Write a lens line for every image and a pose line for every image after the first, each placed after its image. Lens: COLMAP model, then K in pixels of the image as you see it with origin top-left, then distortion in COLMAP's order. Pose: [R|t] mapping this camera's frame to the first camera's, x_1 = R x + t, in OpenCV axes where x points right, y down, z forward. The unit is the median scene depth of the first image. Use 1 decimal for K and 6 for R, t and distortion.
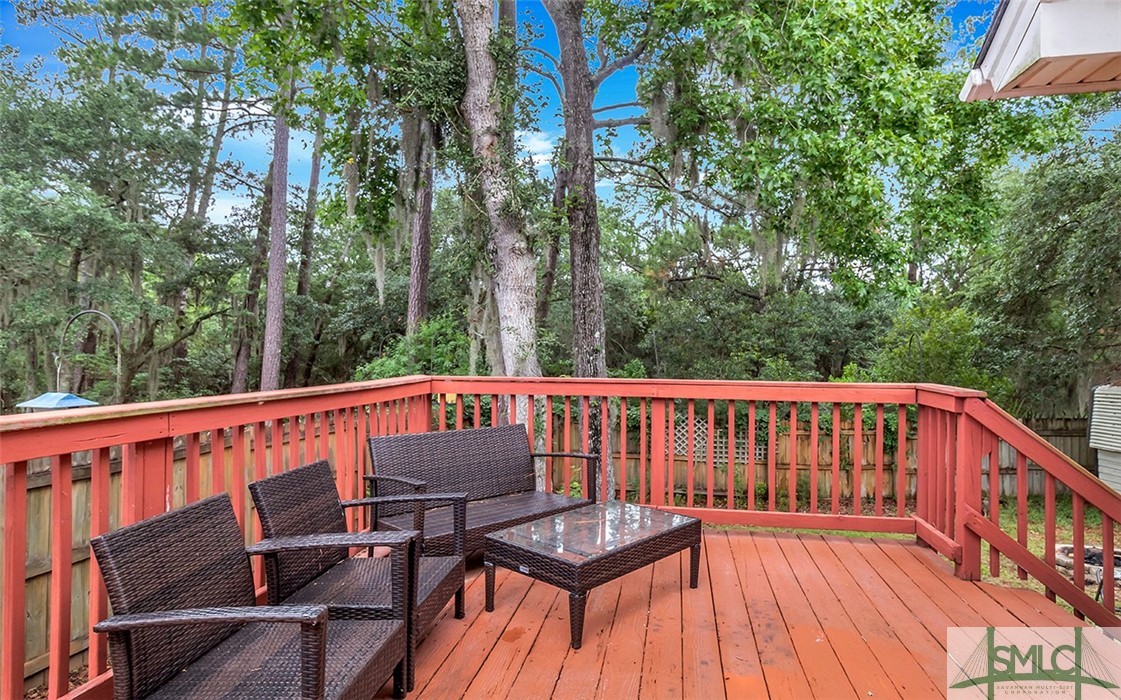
lens RADIAL K [[616.7, 0, 563.0], [0, 616.7, 336.7], [0, 0, 1]] dist [0.001325, -0.000810]
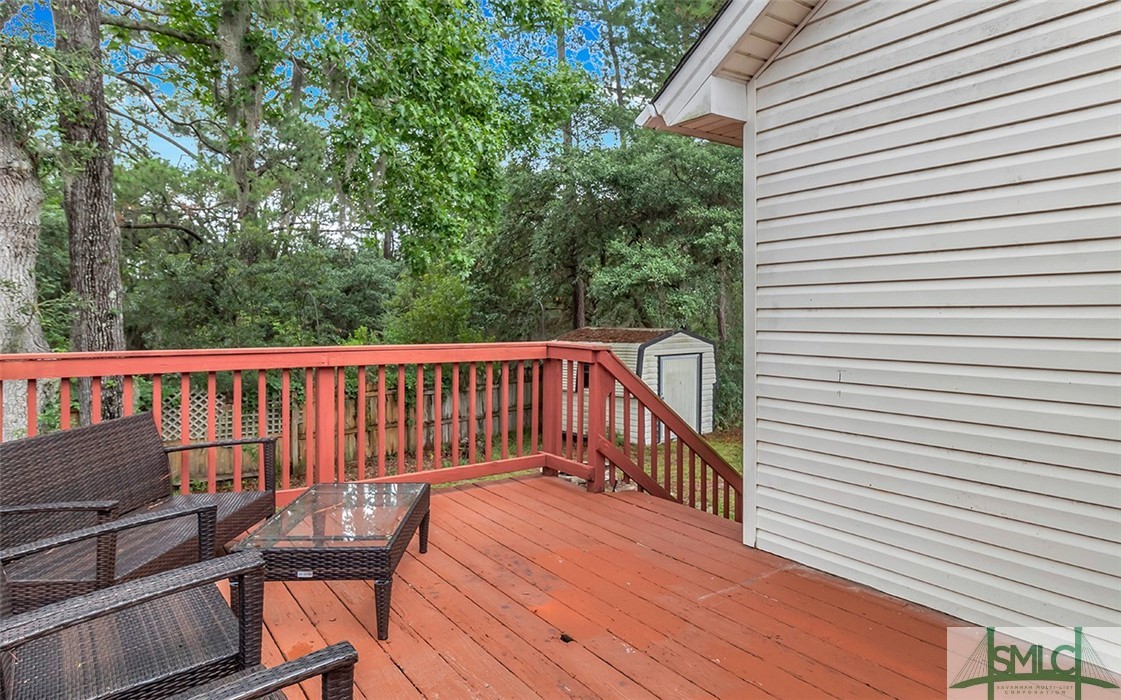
lens RADIAL K [[649.7, 0, 545.7], [0, 649.7, 305.8], [0, 0, 1]] dist [0.022244, 0.000139]
pose [[0.717684, 0.006016, 0.696343, -0.126707], [-0.012698, 0.999909, 0.004449, 0.000109], [-0.696254, -0.012036, 0.717695, 0.036127]]
